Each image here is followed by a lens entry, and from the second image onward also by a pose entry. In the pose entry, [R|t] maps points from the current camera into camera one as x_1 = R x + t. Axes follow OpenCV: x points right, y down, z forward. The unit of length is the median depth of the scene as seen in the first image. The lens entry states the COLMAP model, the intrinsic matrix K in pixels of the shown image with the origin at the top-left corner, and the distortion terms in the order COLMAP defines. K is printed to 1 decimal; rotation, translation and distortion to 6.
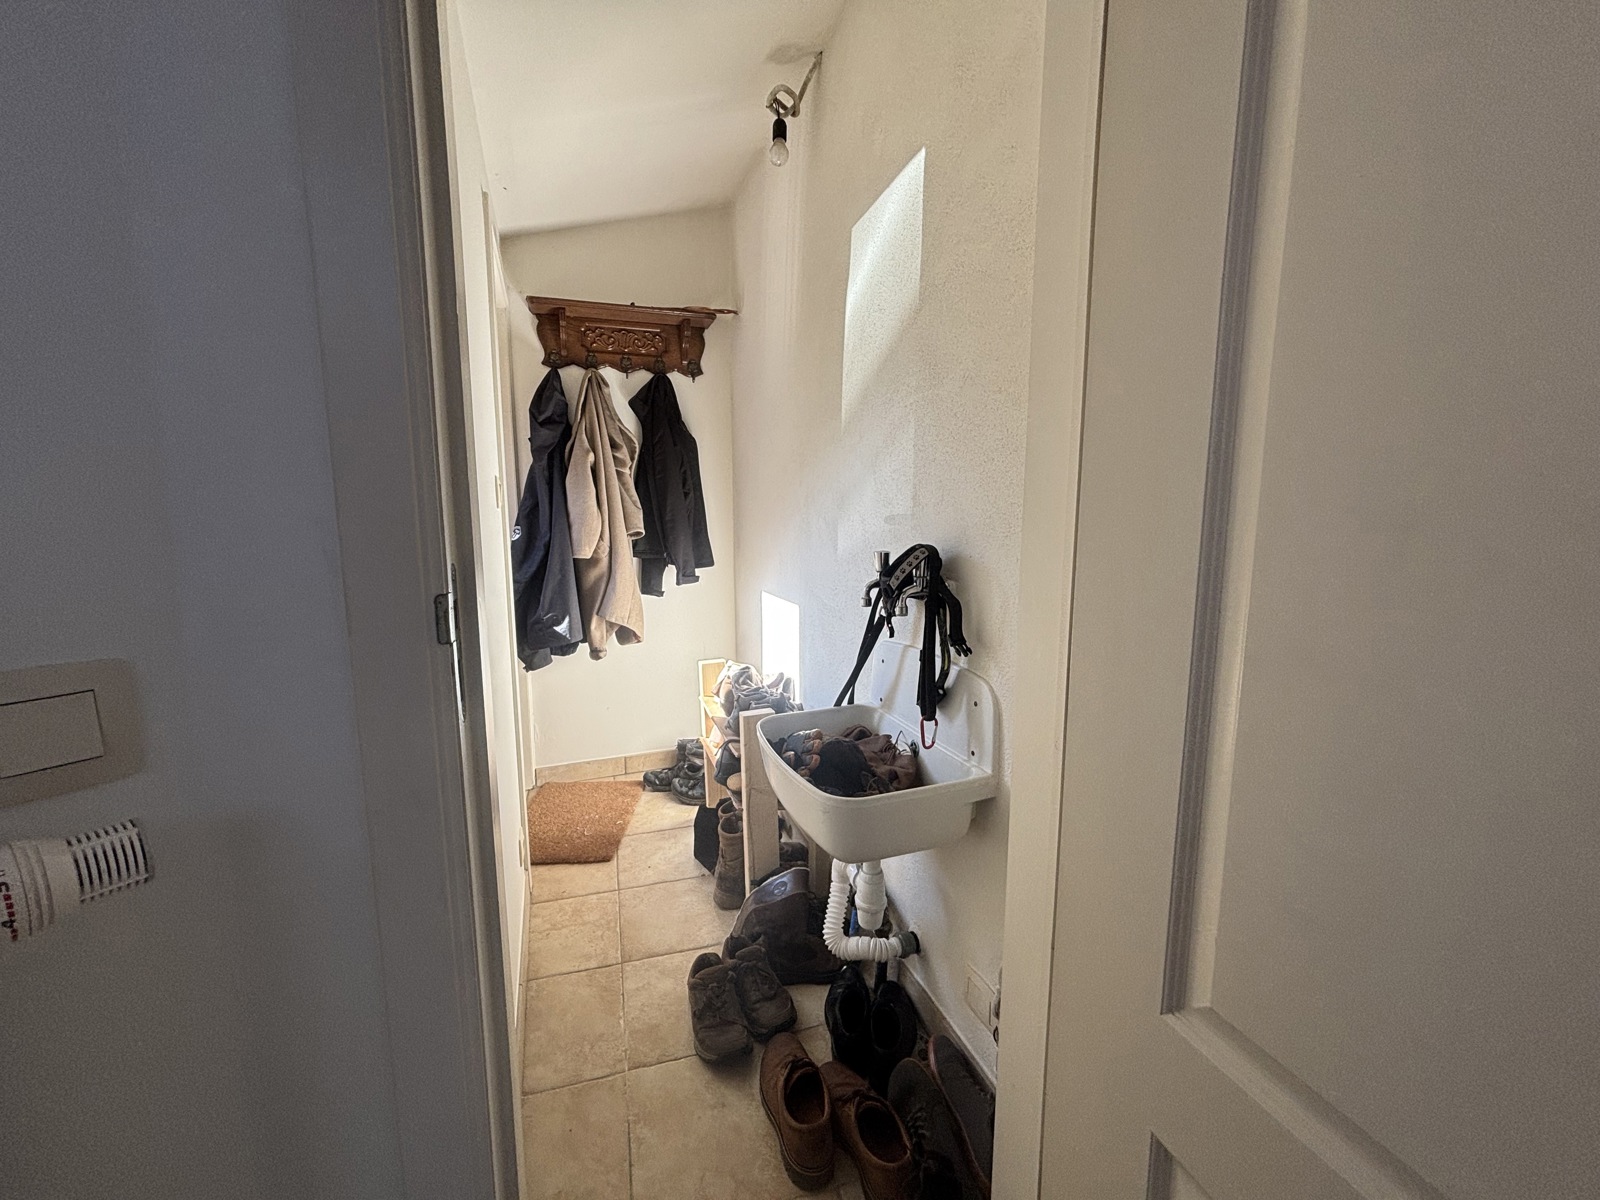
lens RADIAL K [[633.7, 0, 800.6], [0, 633.7, 594.0], [0, 0, 1]] dist [-0.009331, -0.000253]
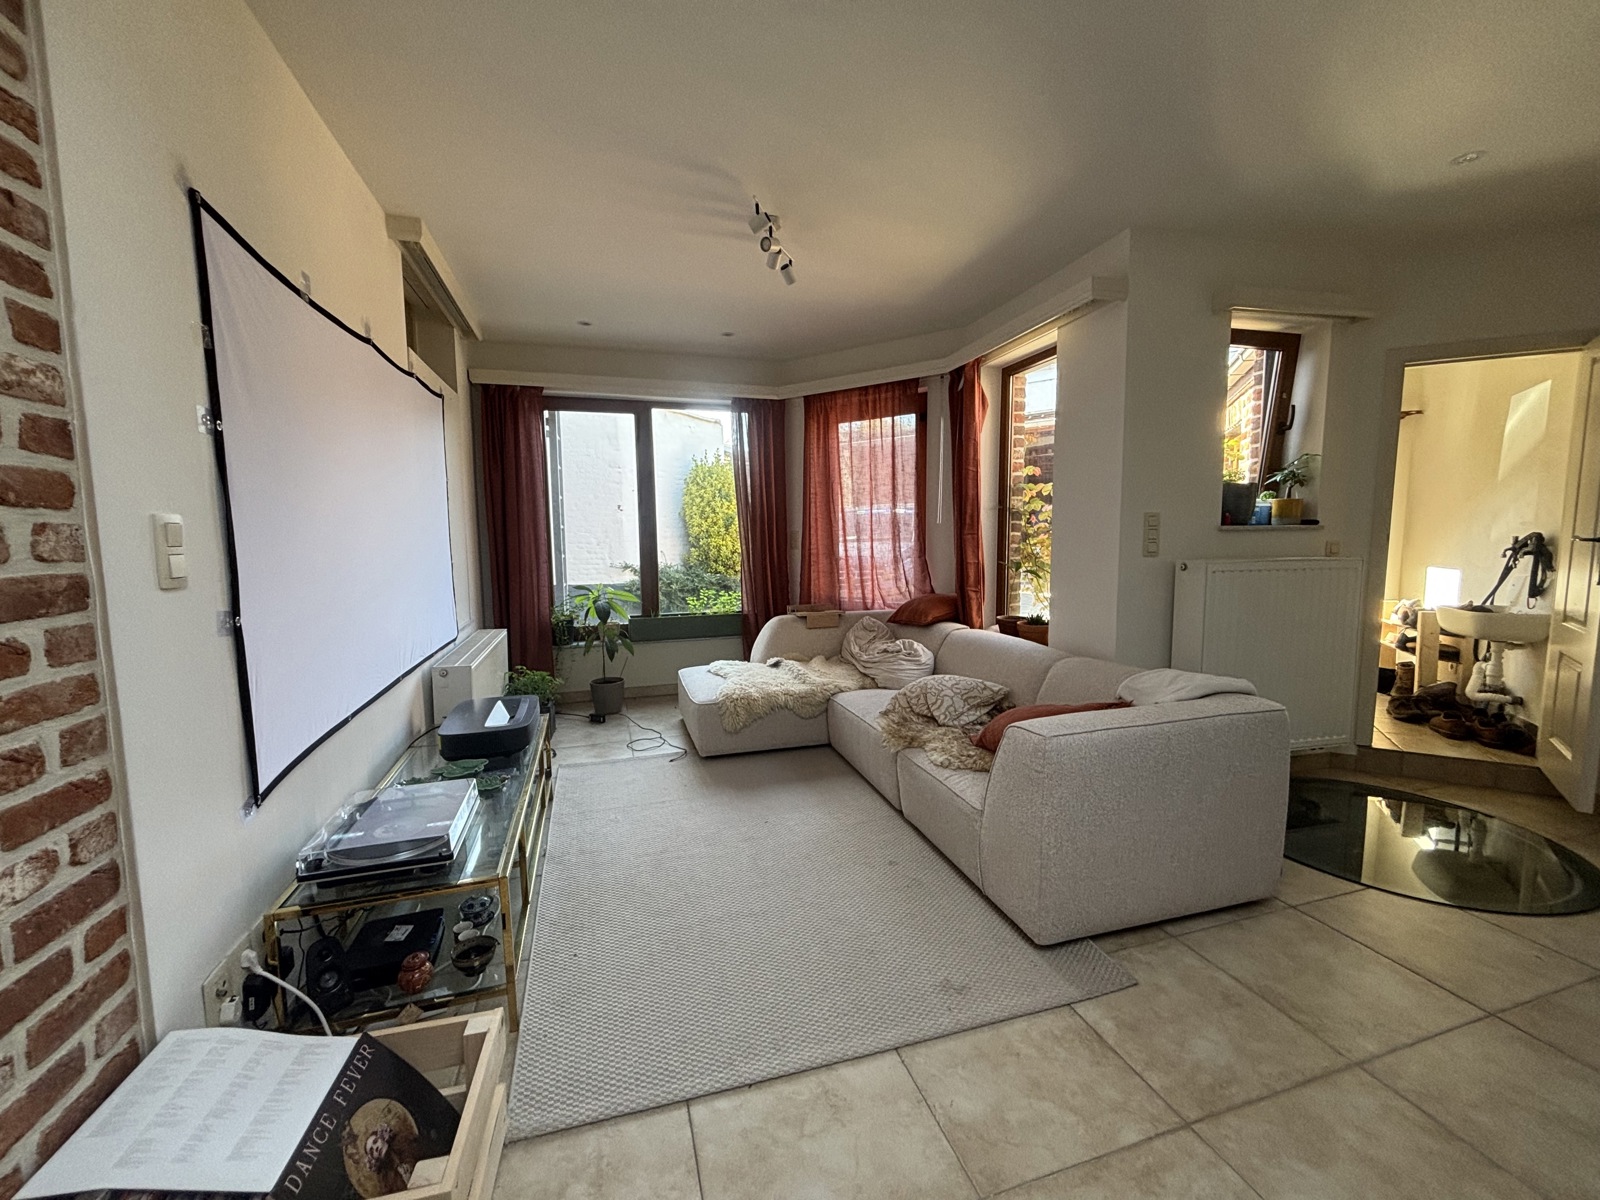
lens RADIAL K [[633.7, 0, 785.5], [0, 633.7, 595.1], [0, 0, 1]] dist [-0.009331, -0.000253]
pose [[0.693035, 0.067963, -0.717693, -0.071552], [-0.088930, 0.996002, 0.008443, 0.372720], [0.715398, 0.057973, 0.696308, -2.572439]]
